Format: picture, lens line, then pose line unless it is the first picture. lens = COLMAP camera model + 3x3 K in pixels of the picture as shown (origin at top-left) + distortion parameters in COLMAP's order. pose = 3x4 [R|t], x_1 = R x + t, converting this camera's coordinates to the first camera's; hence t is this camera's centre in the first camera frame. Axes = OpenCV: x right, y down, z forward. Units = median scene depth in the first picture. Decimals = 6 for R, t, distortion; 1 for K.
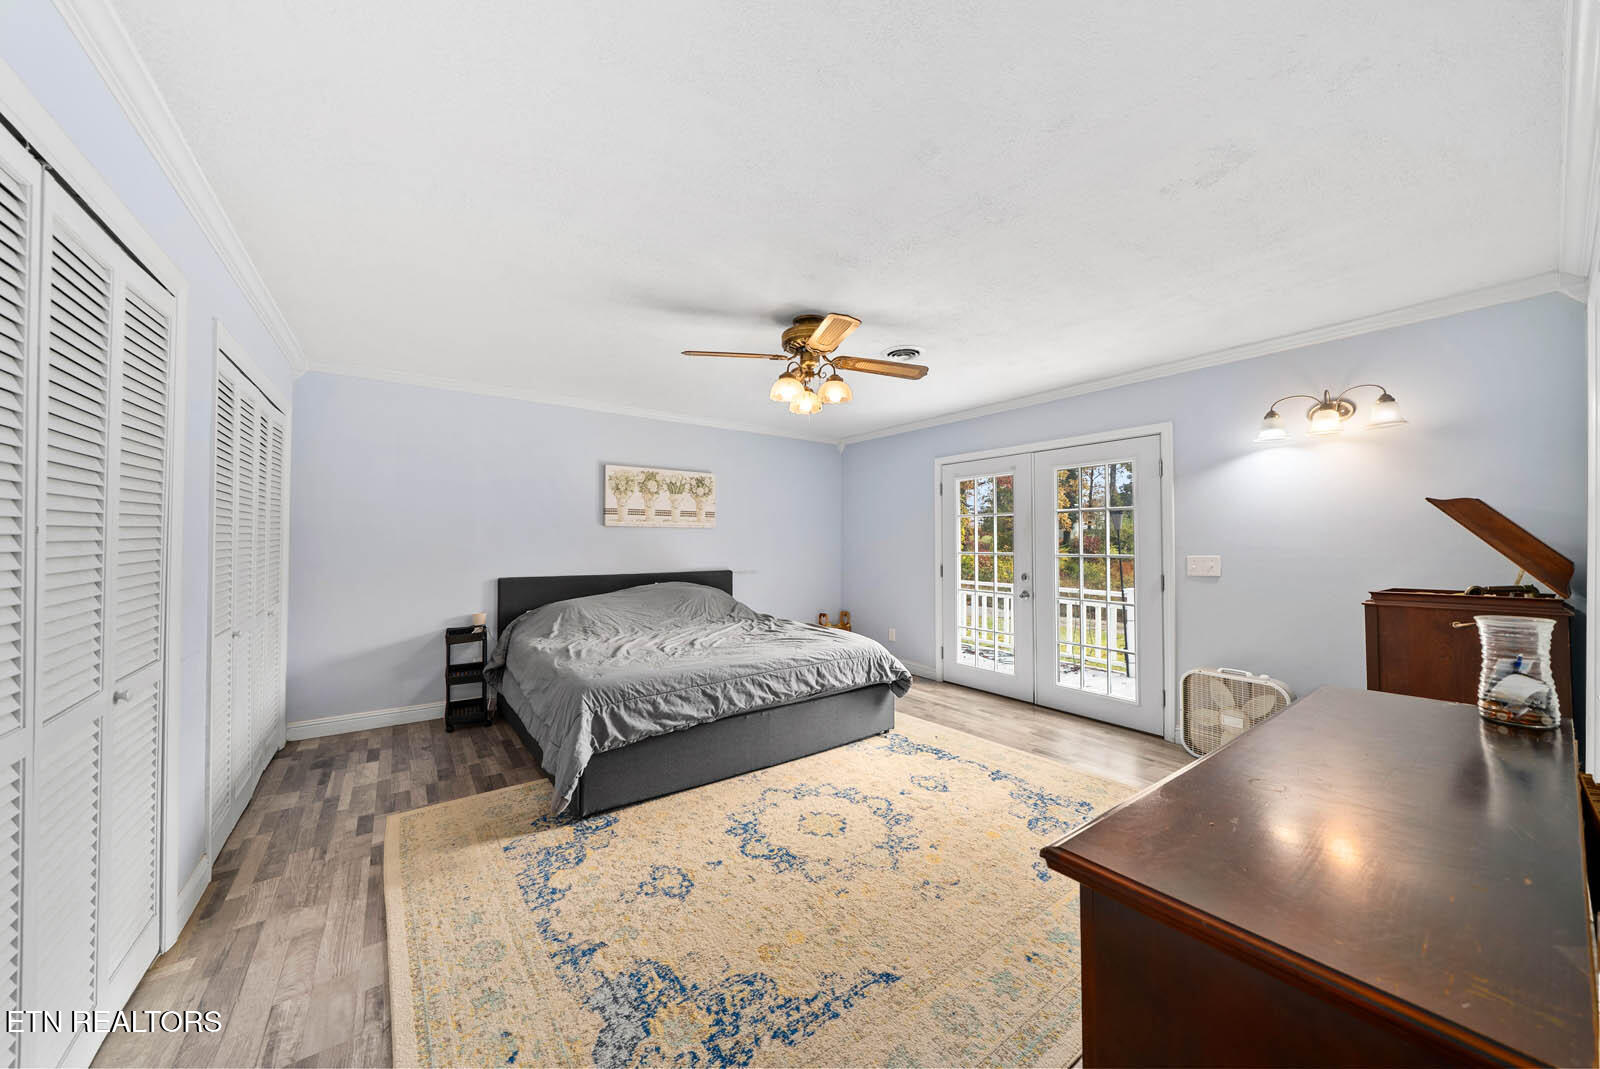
lens RADIAL K [[551.0, 0, 797.3], [0, 551.0, 534.3], [0, 0, 1]] dist [-0.005739, -0.000123]
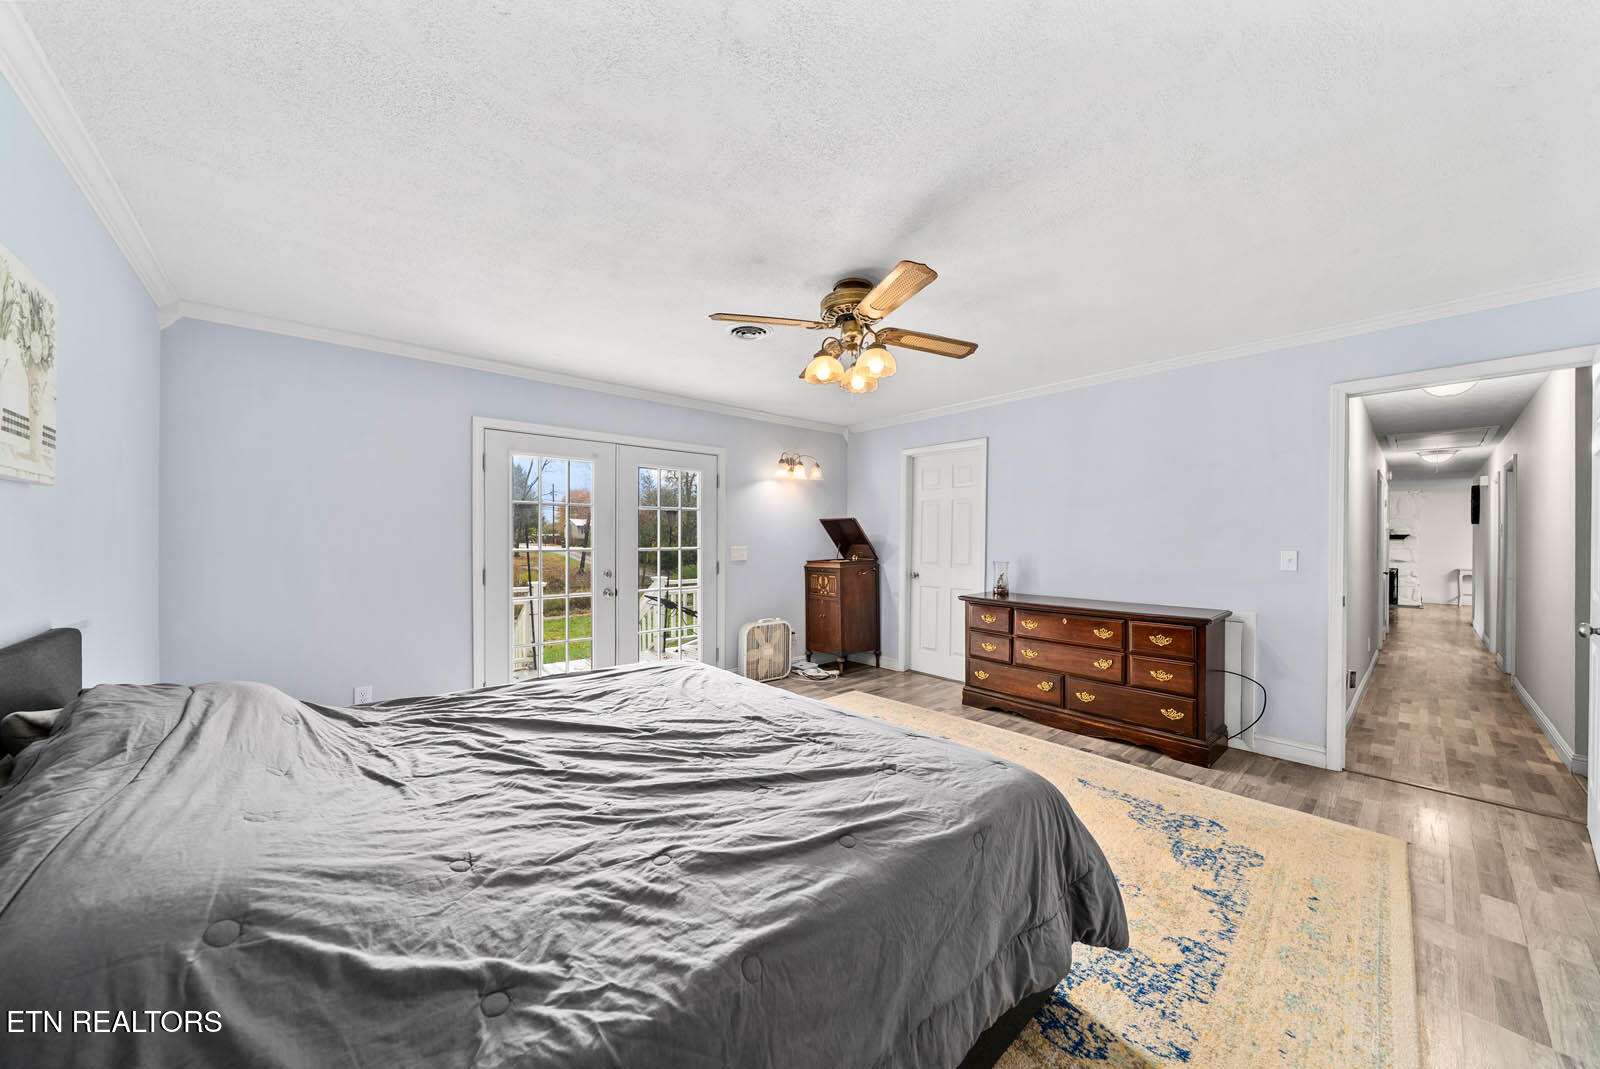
lens RADIAL K [[551.0, 0, 791.3], [0, 551.0, 541.6], [0, 0, 1]] dist [-0.005739, -0.000123]
pose [[-0.087234, -0.007597, 0.996159, -0.914184], [-0.019614, 0.999790, 0.005907, 0.017063], [-0.995995, -0.019023, -0.087365, 1.258189]]
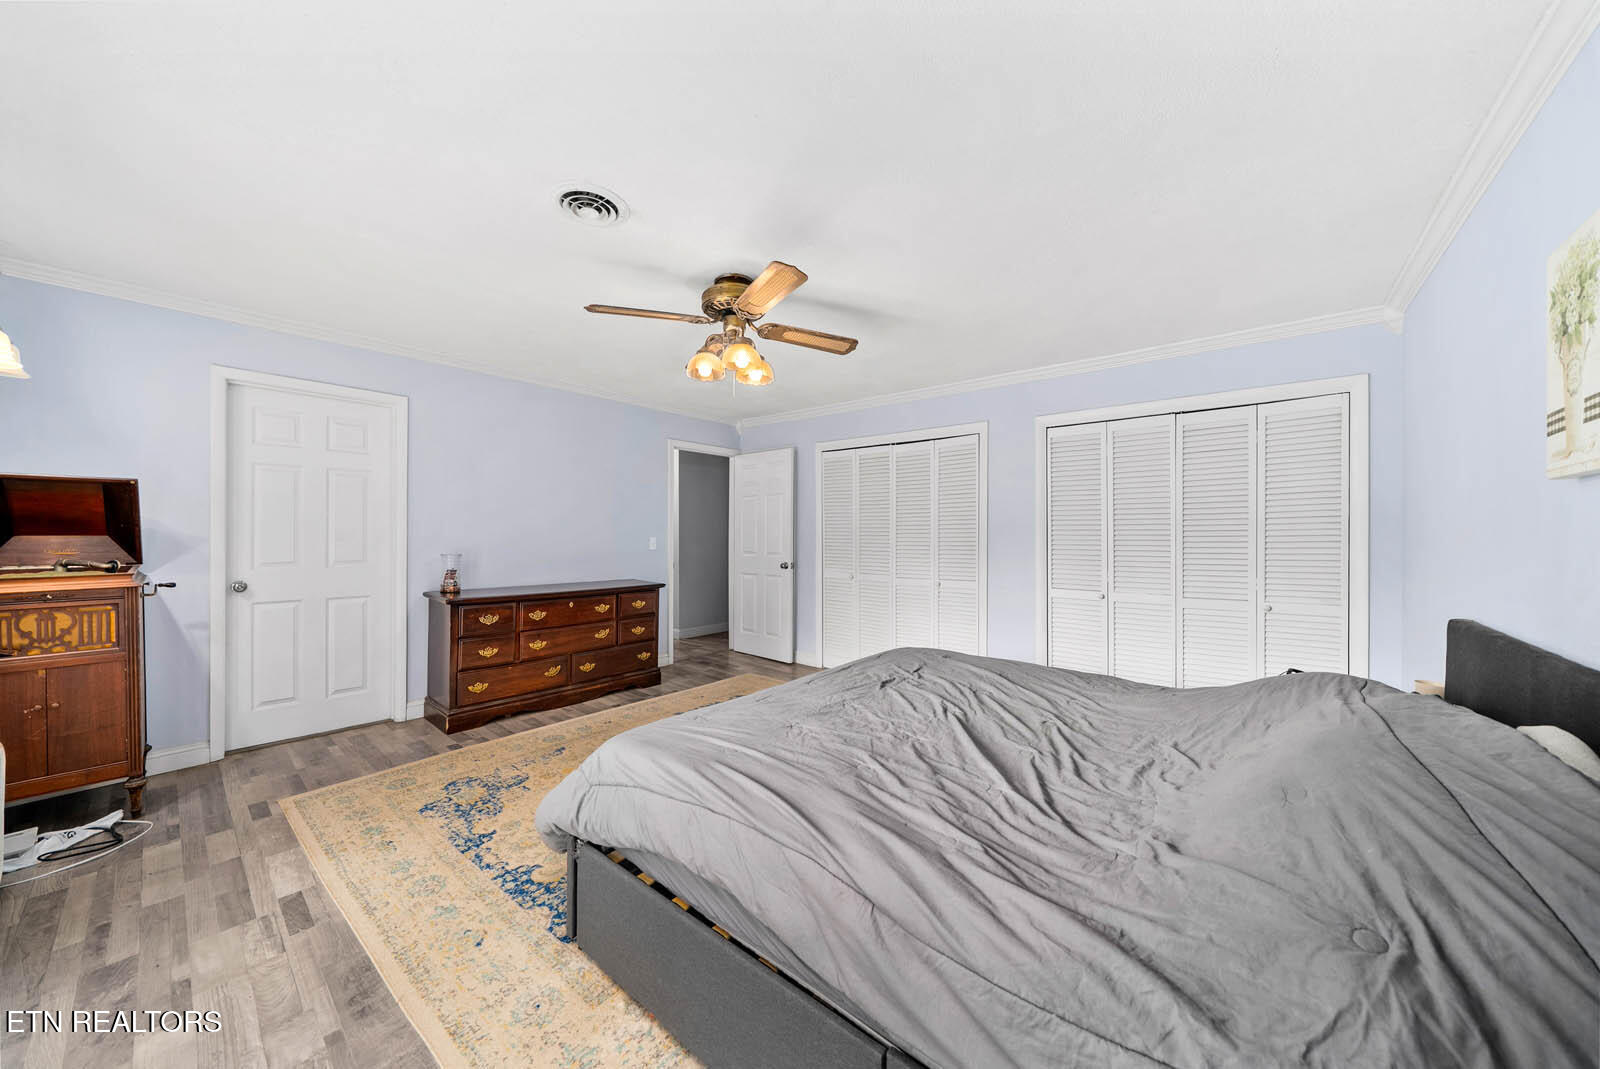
lens RADIAL K [[551.0, 0, 798.3], [0, 551.0, 533.9], [0, 0, 1]] dist [-0.005739, -0.000123]
pose [[-0.969386, -0.015233, -0.245071, 0.146107], [-0.012680, 0.999848, -0.011993, 0.028229], [0.245216, -0.008519, -0.969431, 2.040654]]
